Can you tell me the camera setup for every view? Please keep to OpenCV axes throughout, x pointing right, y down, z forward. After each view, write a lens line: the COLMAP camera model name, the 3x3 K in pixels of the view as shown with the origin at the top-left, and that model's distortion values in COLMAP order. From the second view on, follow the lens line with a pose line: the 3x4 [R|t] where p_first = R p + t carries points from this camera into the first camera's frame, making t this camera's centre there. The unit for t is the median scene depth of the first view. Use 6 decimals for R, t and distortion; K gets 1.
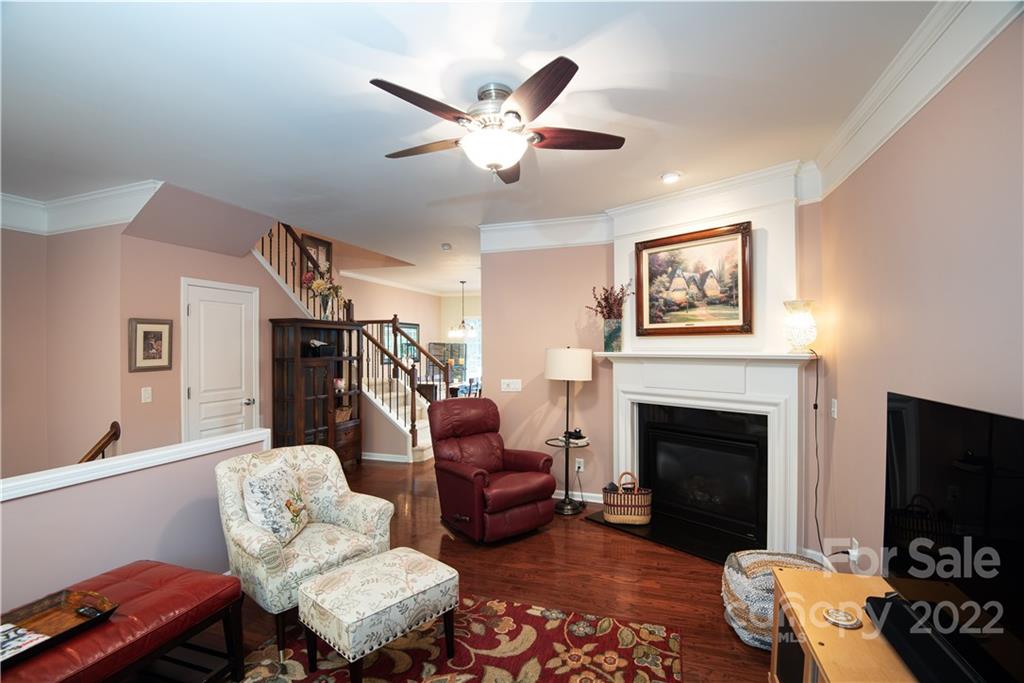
lens RADIAL K [[465.2, 0, 512.4], [0, 465.2, 341.7], [0, 0, 1]] dist [0.012478, -0.000938]
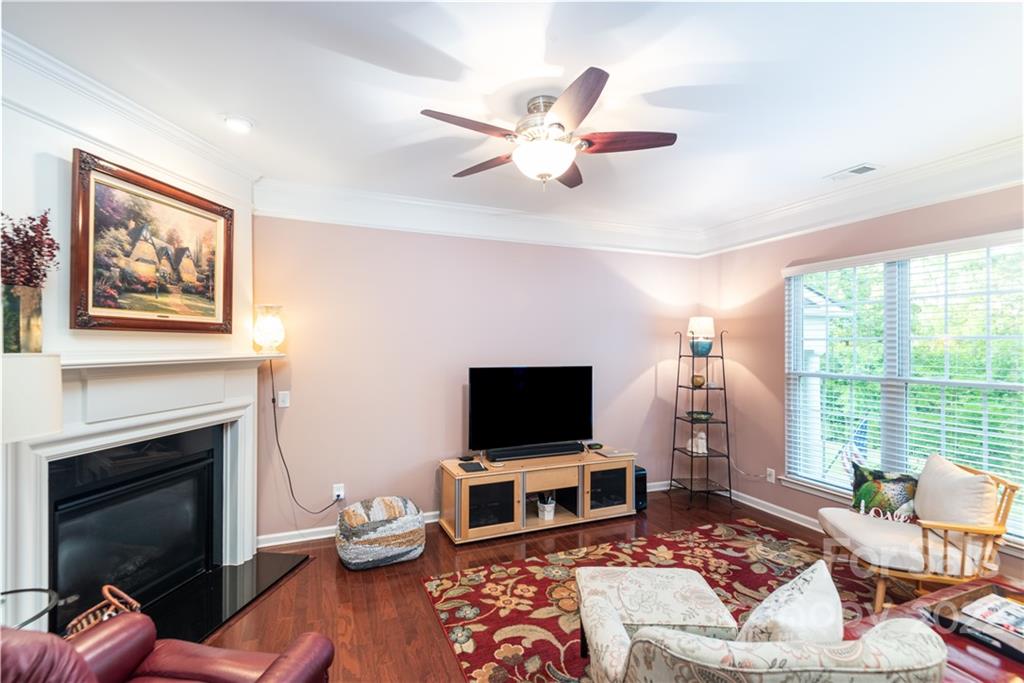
lens RADIAL K [[465.2, 0, 509.5], [0, 465.2, 339.6], [0, 0, 1]] dist [0.012478, -0.000938]
pose [[-0.632496, 0.013132, 0.774452, -0.490456], [-0.003167, 0.999804, -0.019539, 0.010002], [-0.774557, -0.014811, -0.632330, 1.062127]]
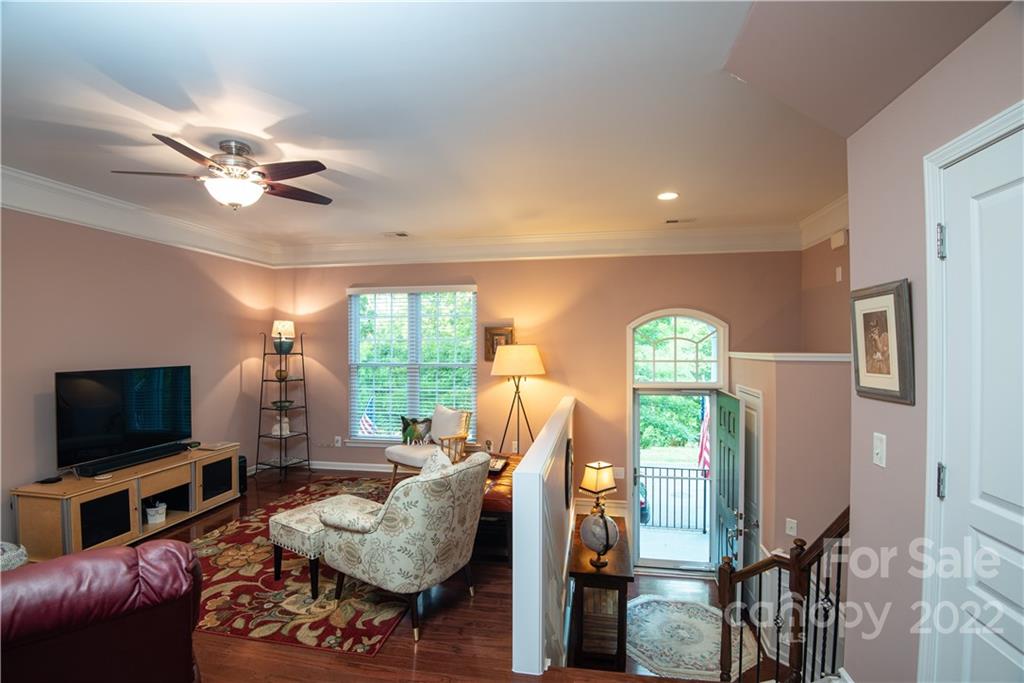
lens RADIAL K [[465.2, 0, 515.3], [0, 465.2, 347.0], [0, 0, 1]] dist [0.012478, -0.000938]
pose [[-0.992048, 0.008106, -0.125600, -0.384255], [0.007852, 0.999966, 0.002515, 0.008463], [0.125616, 0.001509, -0.992078, 1.451793]]
